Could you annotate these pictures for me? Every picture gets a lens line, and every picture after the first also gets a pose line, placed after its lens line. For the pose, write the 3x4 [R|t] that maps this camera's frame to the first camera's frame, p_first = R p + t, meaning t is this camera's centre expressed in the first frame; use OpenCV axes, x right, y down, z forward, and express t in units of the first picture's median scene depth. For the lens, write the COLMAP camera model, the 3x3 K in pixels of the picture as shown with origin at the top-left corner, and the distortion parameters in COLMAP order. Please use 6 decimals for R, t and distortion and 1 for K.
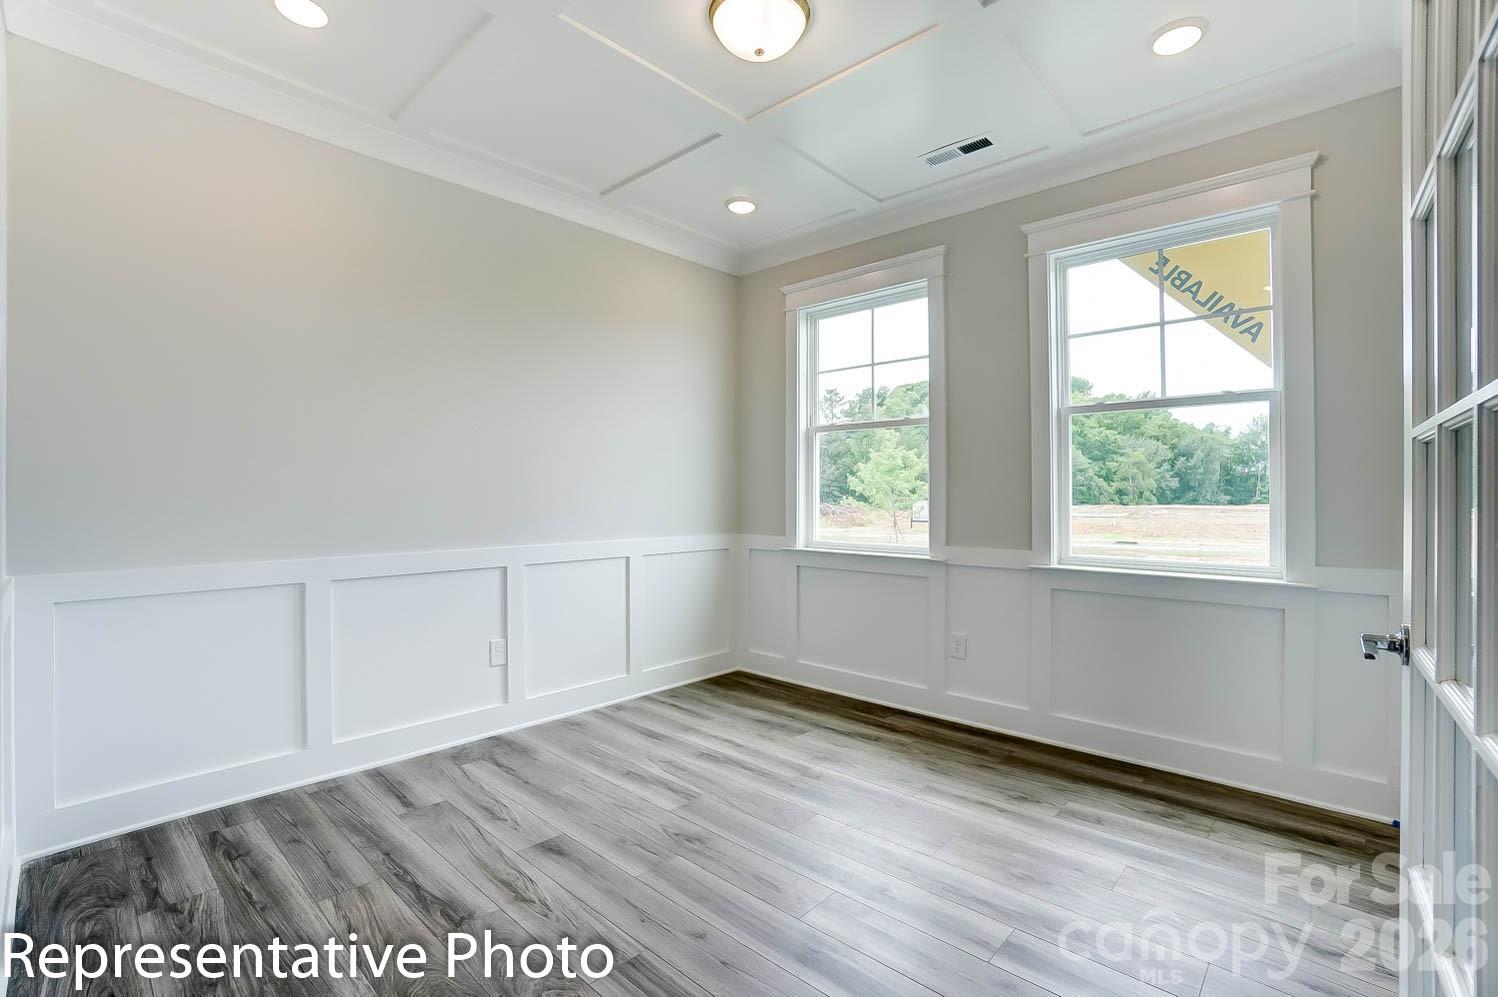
lens RADIAL K [[684.4, 0, 758.4], [0, 684.4, 491.5], [0, 0, 1]] dist [-0.054505, 0.018076]
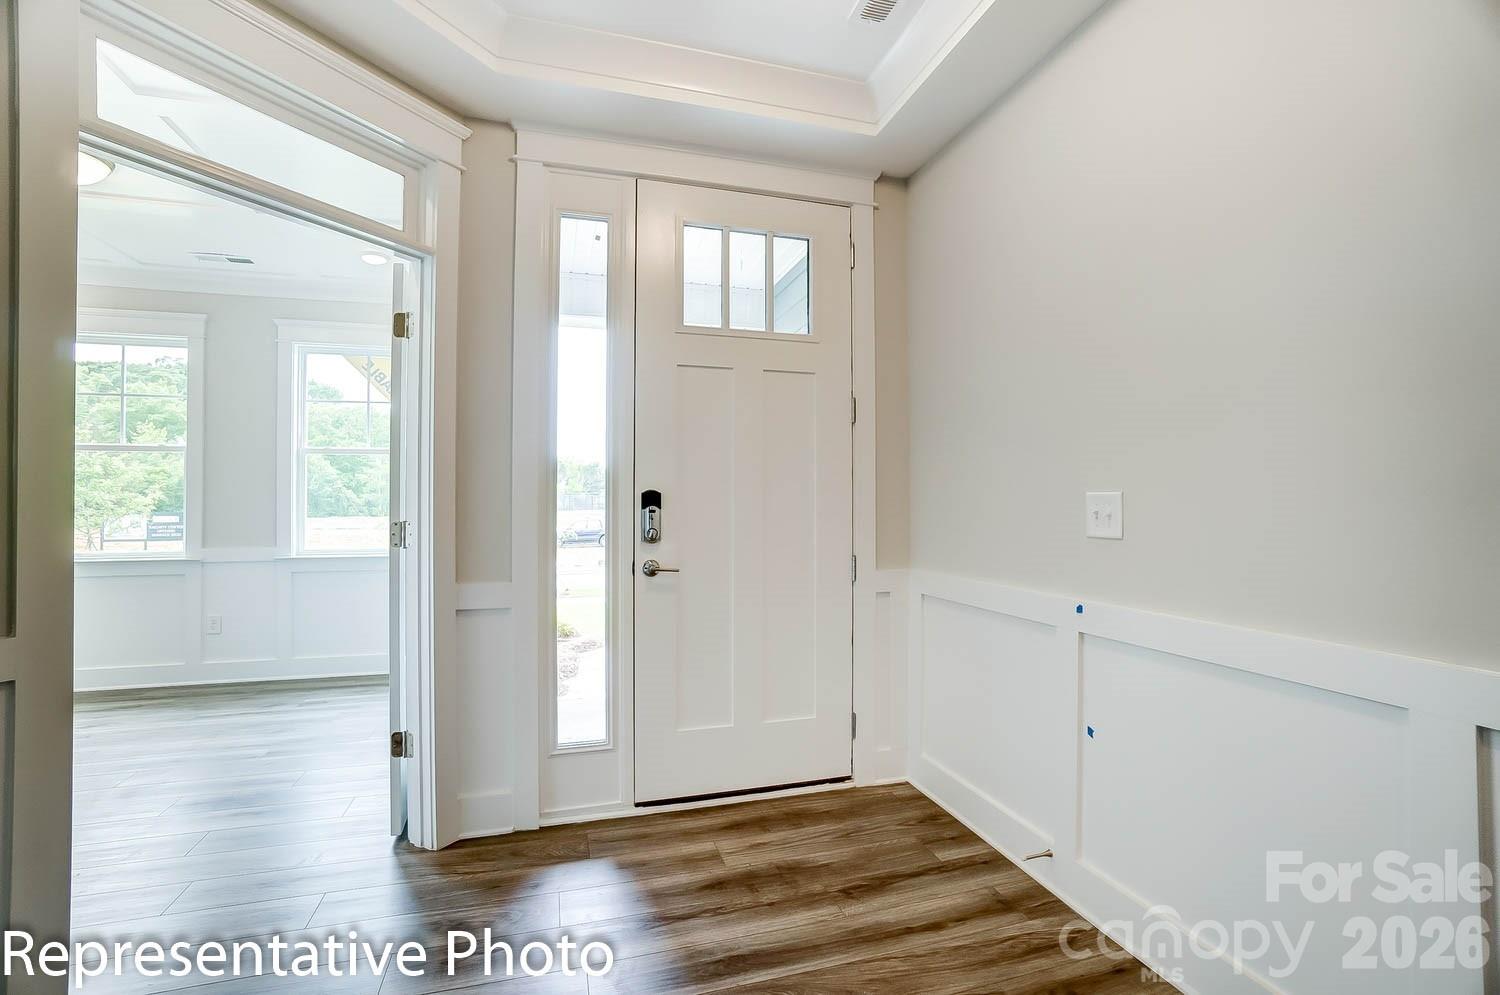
lens RADIAL K [[685.3, 0, 754.1], [0, 685.3, 493.2], [0, 0, 1]] dist [-0.054505, 0.018076]
pose [[0.533737, 0.011245, 0.845576, -0.222913], [0.000977, 0.999903, -0.013913, -0.005279], [-0.845650, 0.008252, 0.533674, -0.530088]]
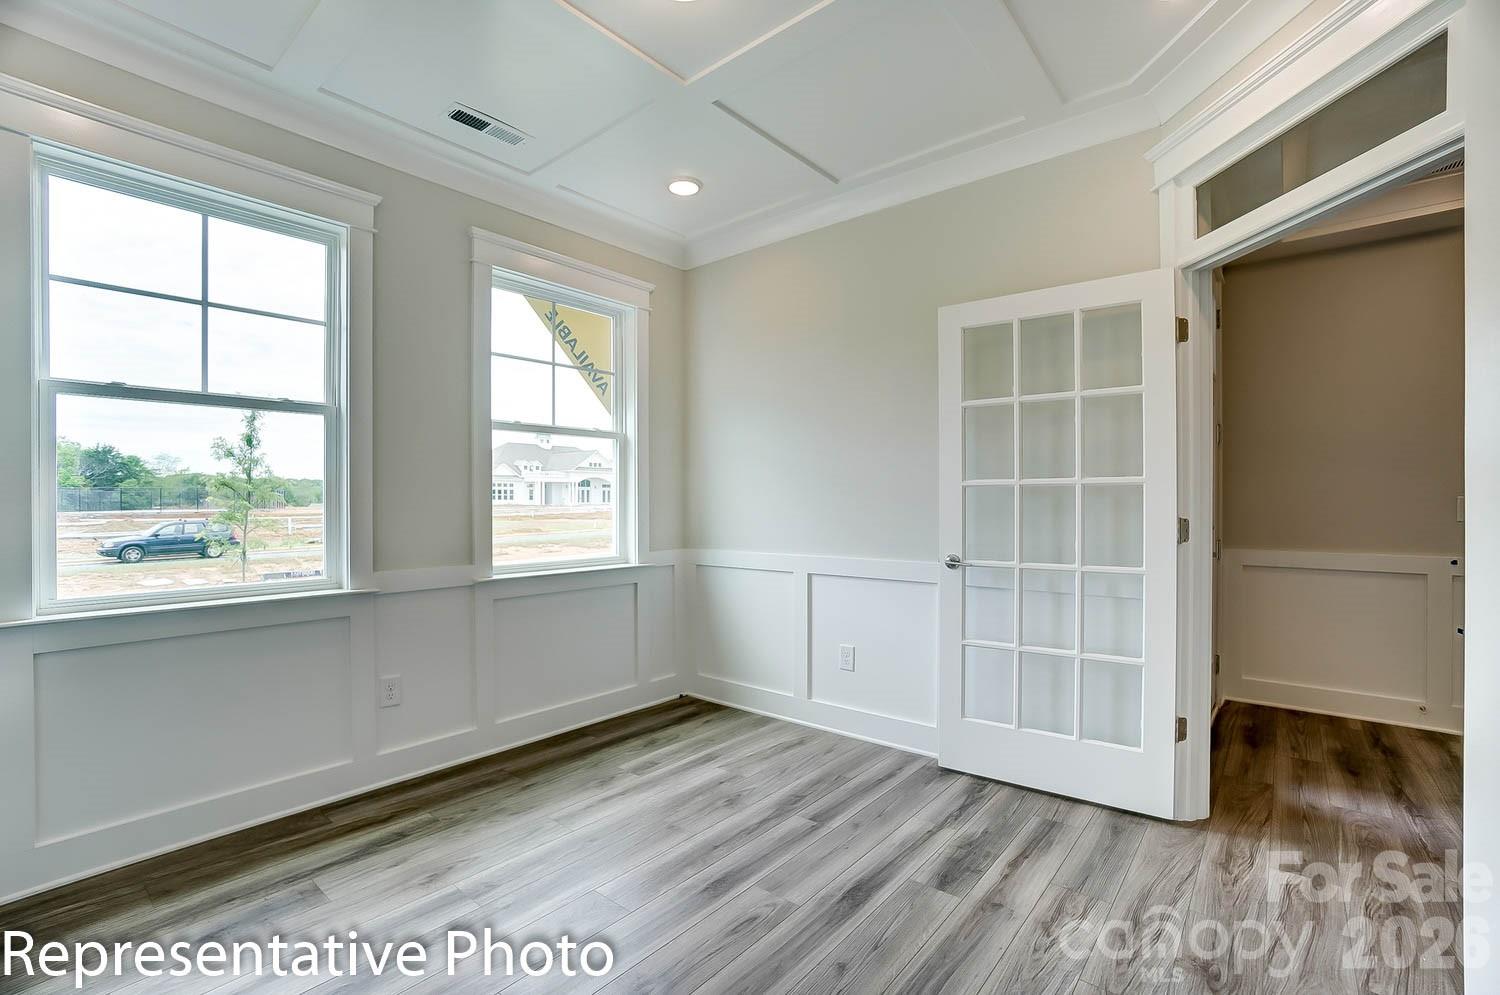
lens RADIAL K [[685.3, 0, 734.6], [0, 685.3, 504.0], [0, 0, 1]] dist [-0.054505, 0.018076]
pose [[-0.047340, -0.008639, 0.998841, -0.513104], [-0.005723, 0.999949, 0.008377, -0.009075], [-0.998862, -0.005320, -0.047387, 0.589627]]
